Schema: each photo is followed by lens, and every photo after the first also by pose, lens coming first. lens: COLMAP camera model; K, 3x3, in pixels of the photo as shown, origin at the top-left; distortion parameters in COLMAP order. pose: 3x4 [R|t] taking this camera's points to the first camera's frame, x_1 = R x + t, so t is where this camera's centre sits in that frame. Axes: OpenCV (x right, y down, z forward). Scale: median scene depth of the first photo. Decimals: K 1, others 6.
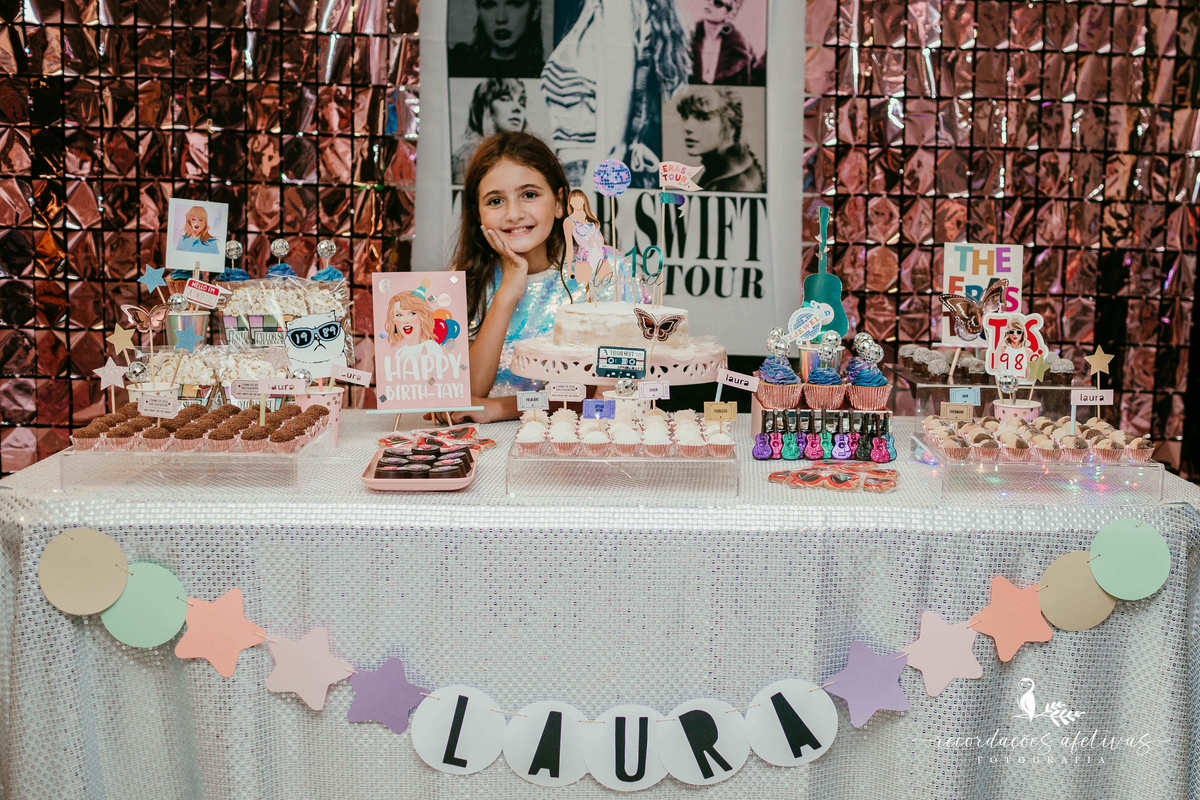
lens RADIAL K [[1484.6, 0, 734.1], [0, 1484.6, 386.7], [0, 0, 1]] dist [-0.091111, 0.061798]
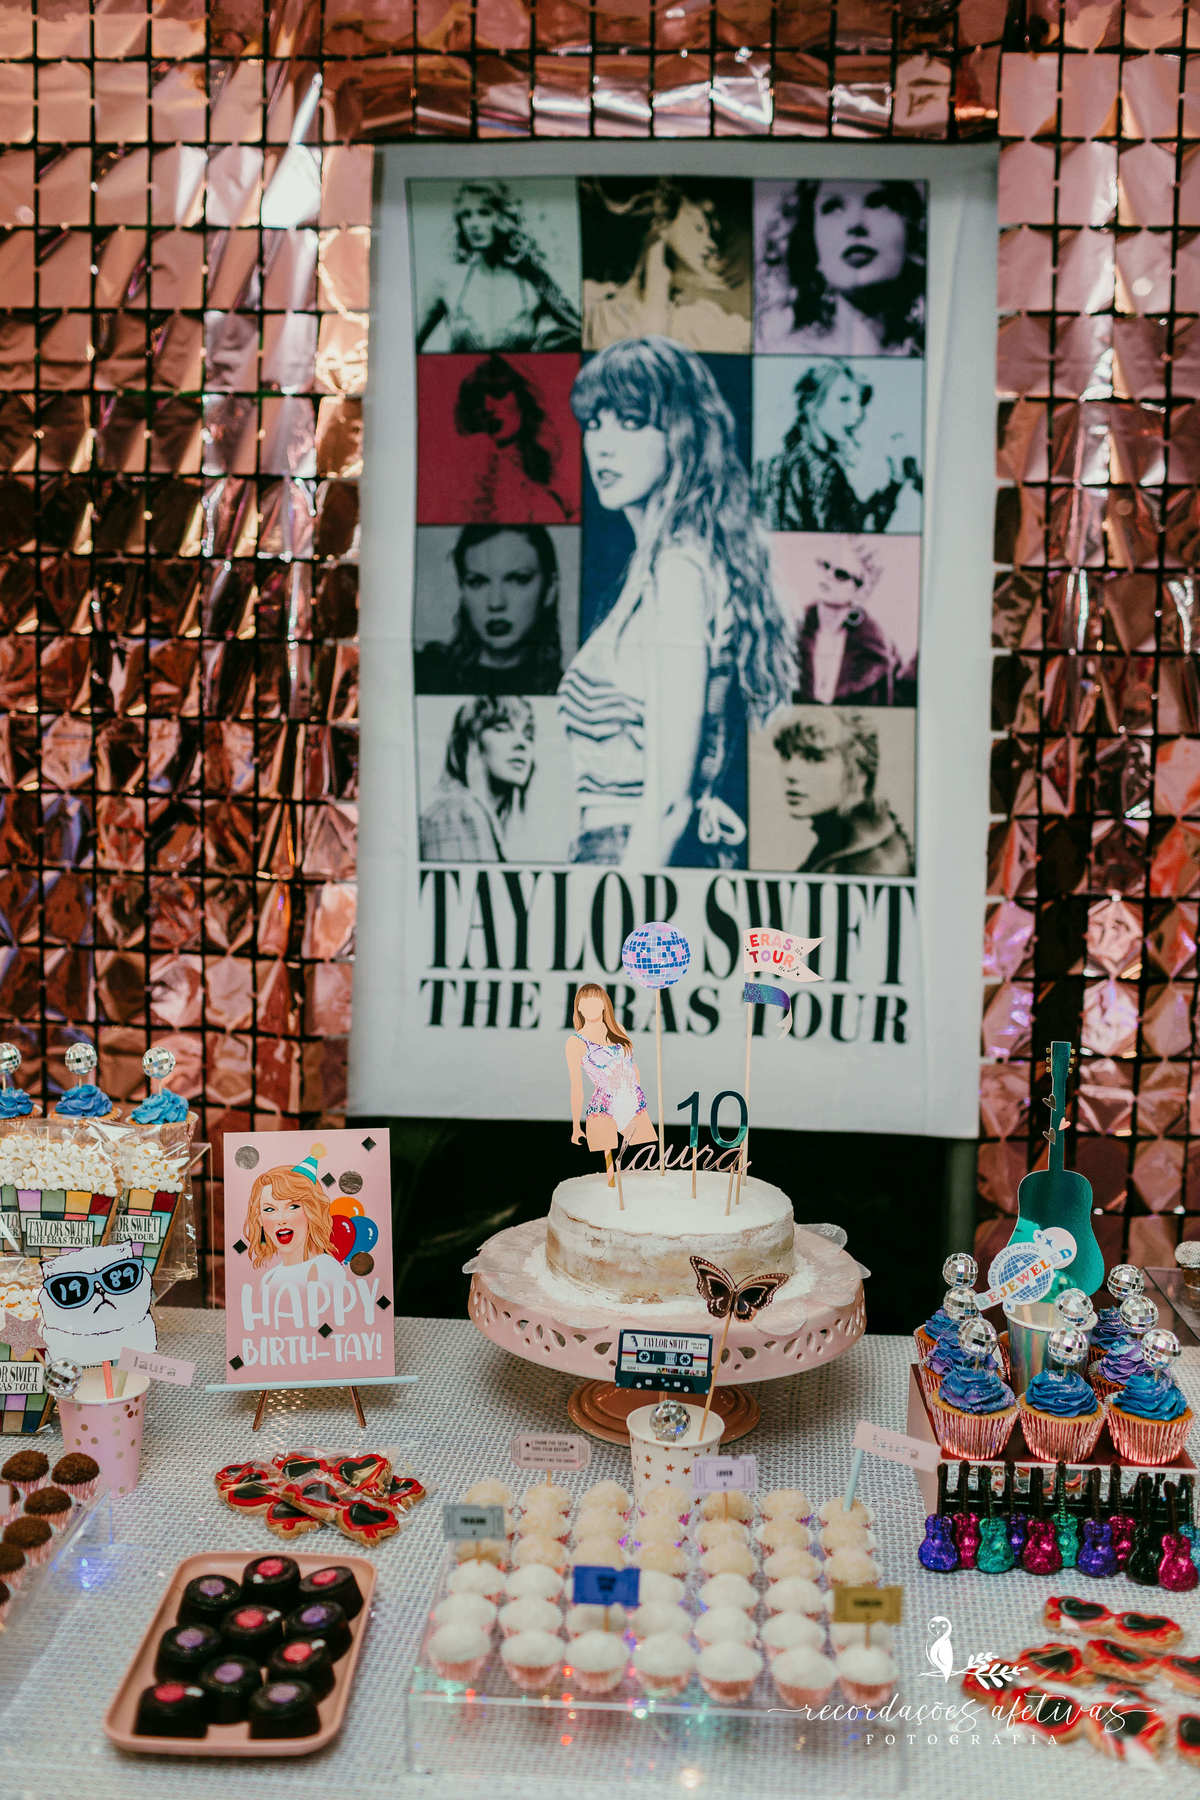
lens RADIAL K [[1720.6, 0, 591.6], [0, 1720.6, 903.2], [0, 0, 1]] dist [-0.098301, 0.117610]
pose [[0.990479, 0.012326, -0.137114, -0.019046], [-0.013469, 0.999882, -0.007415, -0.151538], [0.137006, 0.009191, 0.990528, 0.359967]]
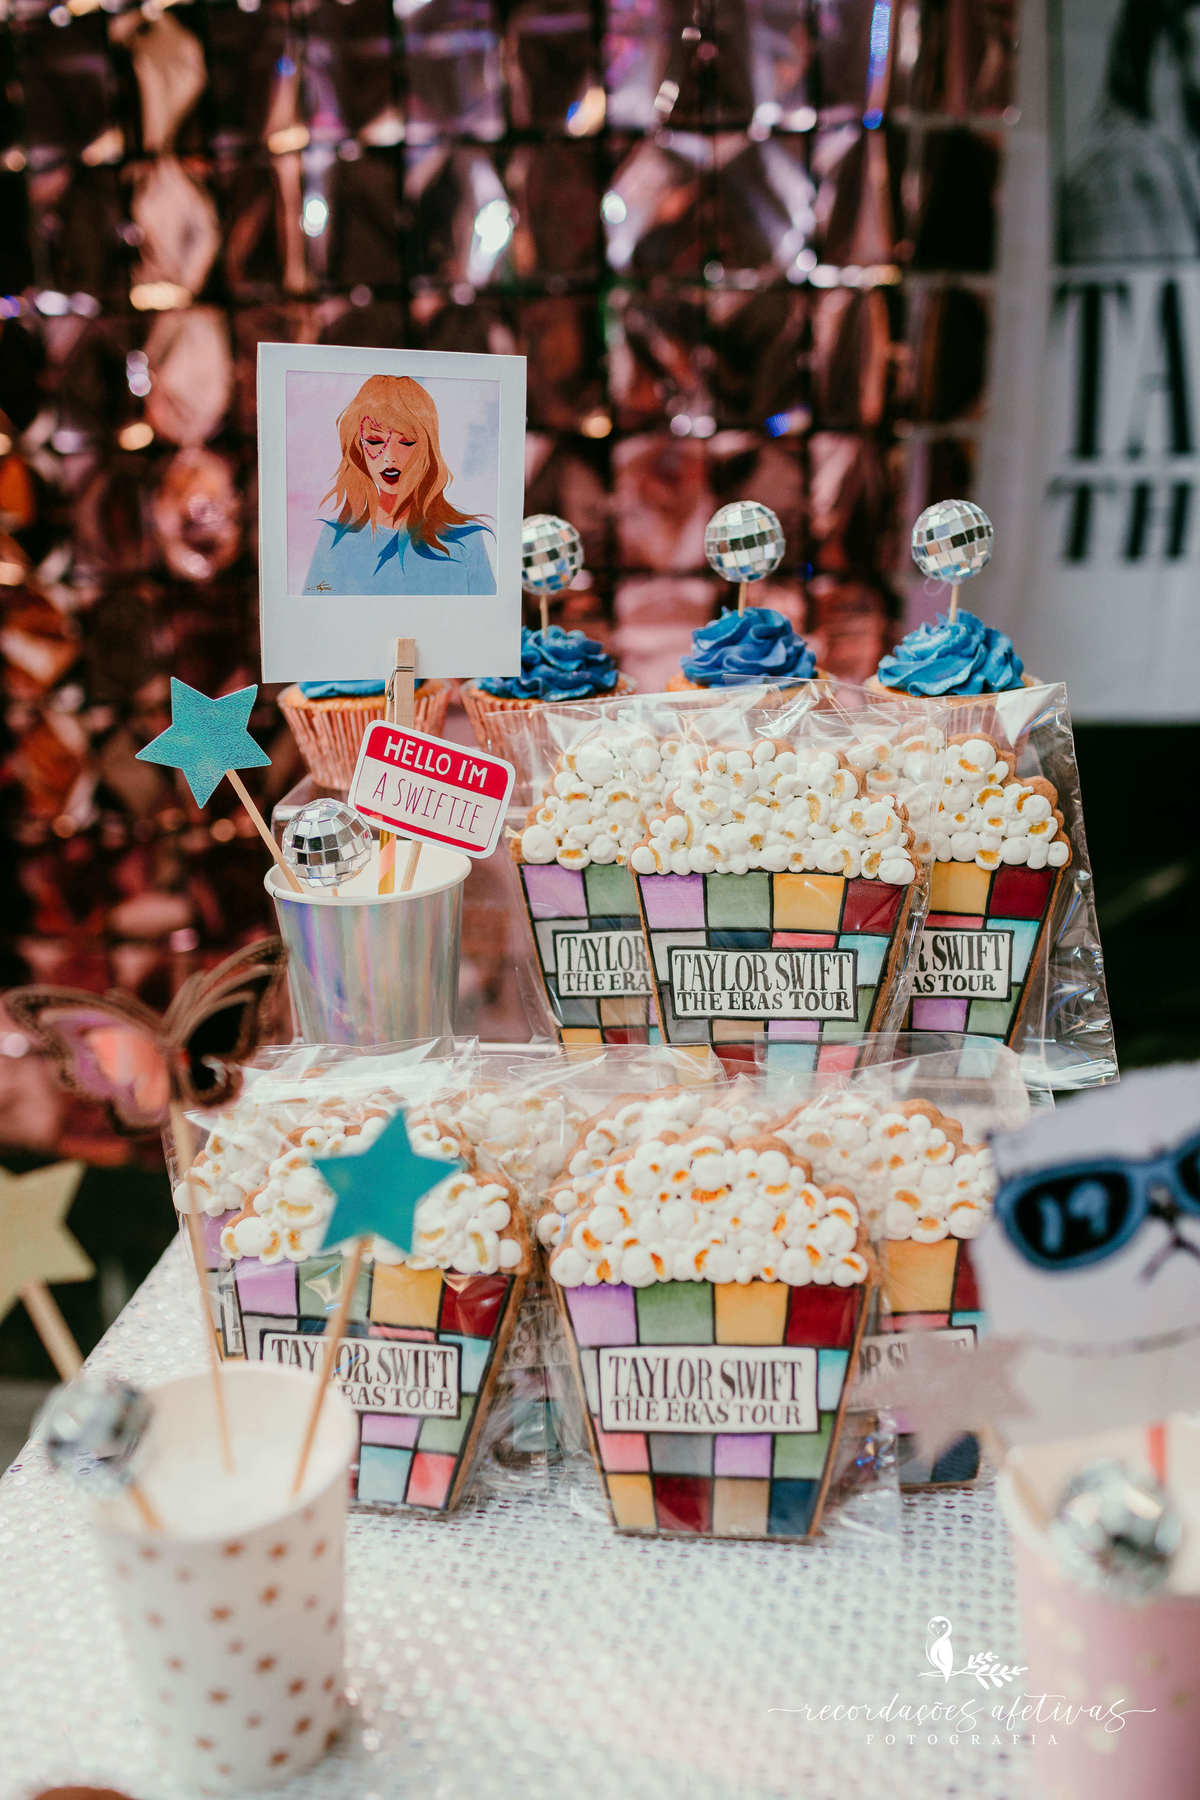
lens RADIAL K [[1774.6, 0, 603.8], [0, 1774.6, 885.0], [0, 0, 1]] dist [-0.101934, 0.077819]
pose [[0.973134, 0.013174, -0.229864, -0.263422], [0.029358, 0.983112, 0.180633, -0.091159], [0.228362, -0.182528, 0.956313, 0.715145]]
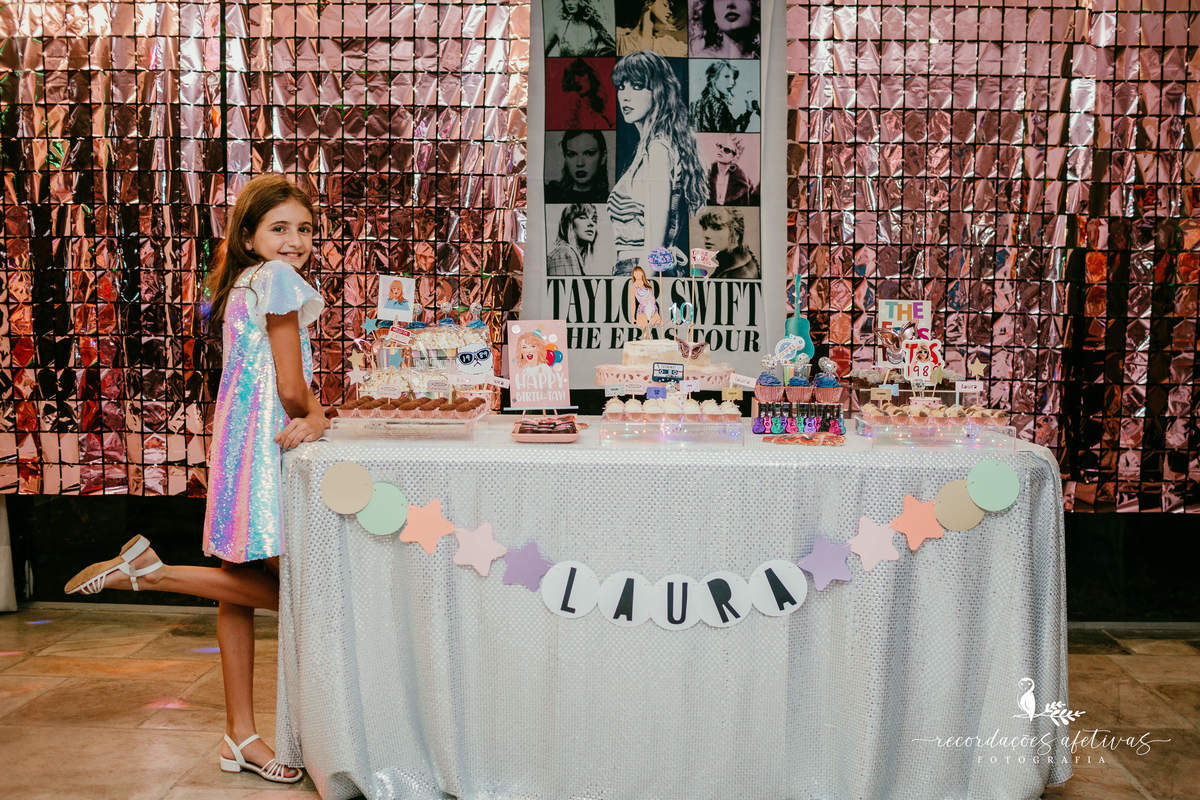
lens RADIAL K [[1183.0, 0, 631.4], [0, 1183.0, 430.7], [0, 0, 1]] dist [-0.101934, 0.077819]
pose [[0.996002, -0.004537, -0.089216, -0.003094], [0.001534, 0.999431, -0.033705, 0.077024], [0.089318, 0.033433, 0.995442, -0.216625]]
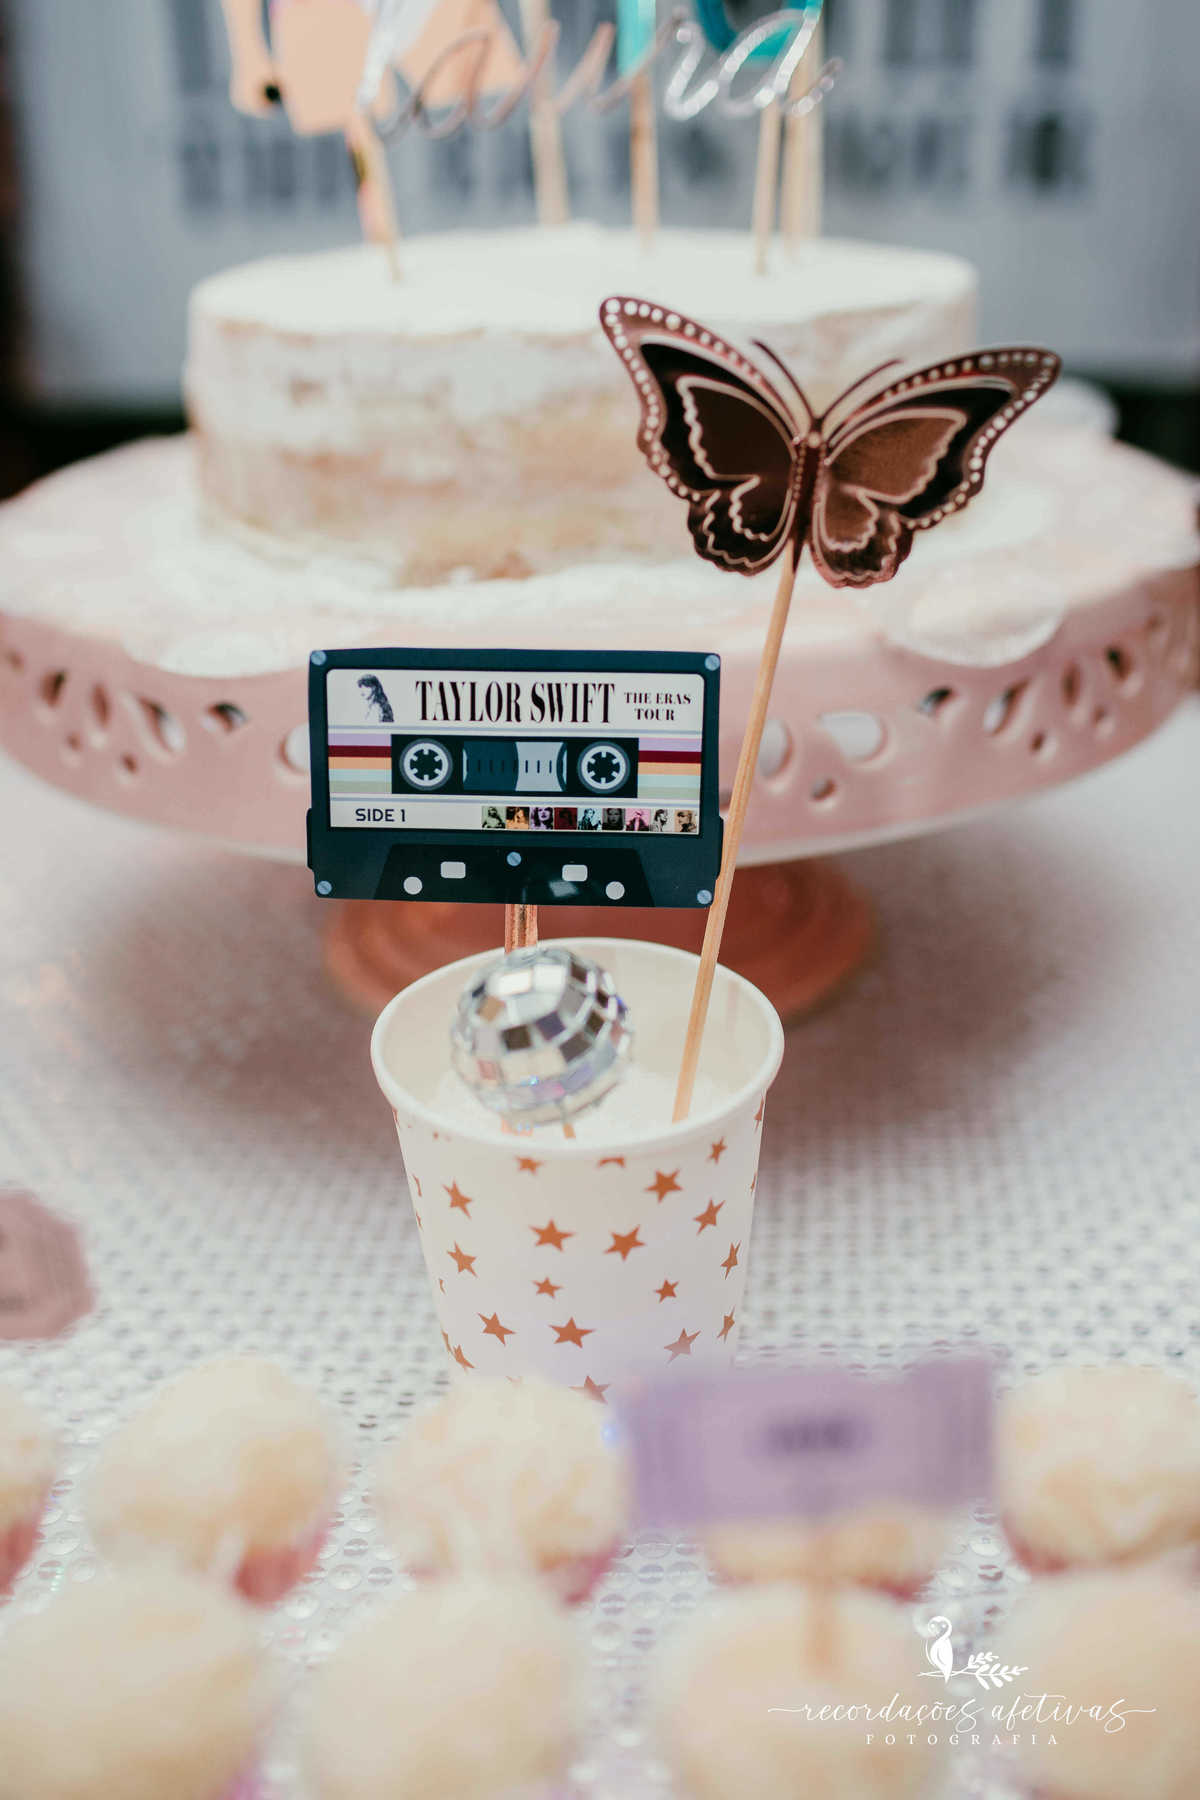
lens RADIAL K [[1794.4, 0, 600.0], [0, 1794.4, 900.0], [0, 0, 1]] dist [-0.090375, 0.016166]
pose [[0.990343, -0.000405, -0.138638, -0.043593], [0.042645, 0.952402, 0.301849, -0.044469], [0.131917, -0.304846, 0.943222, 0.764652]]
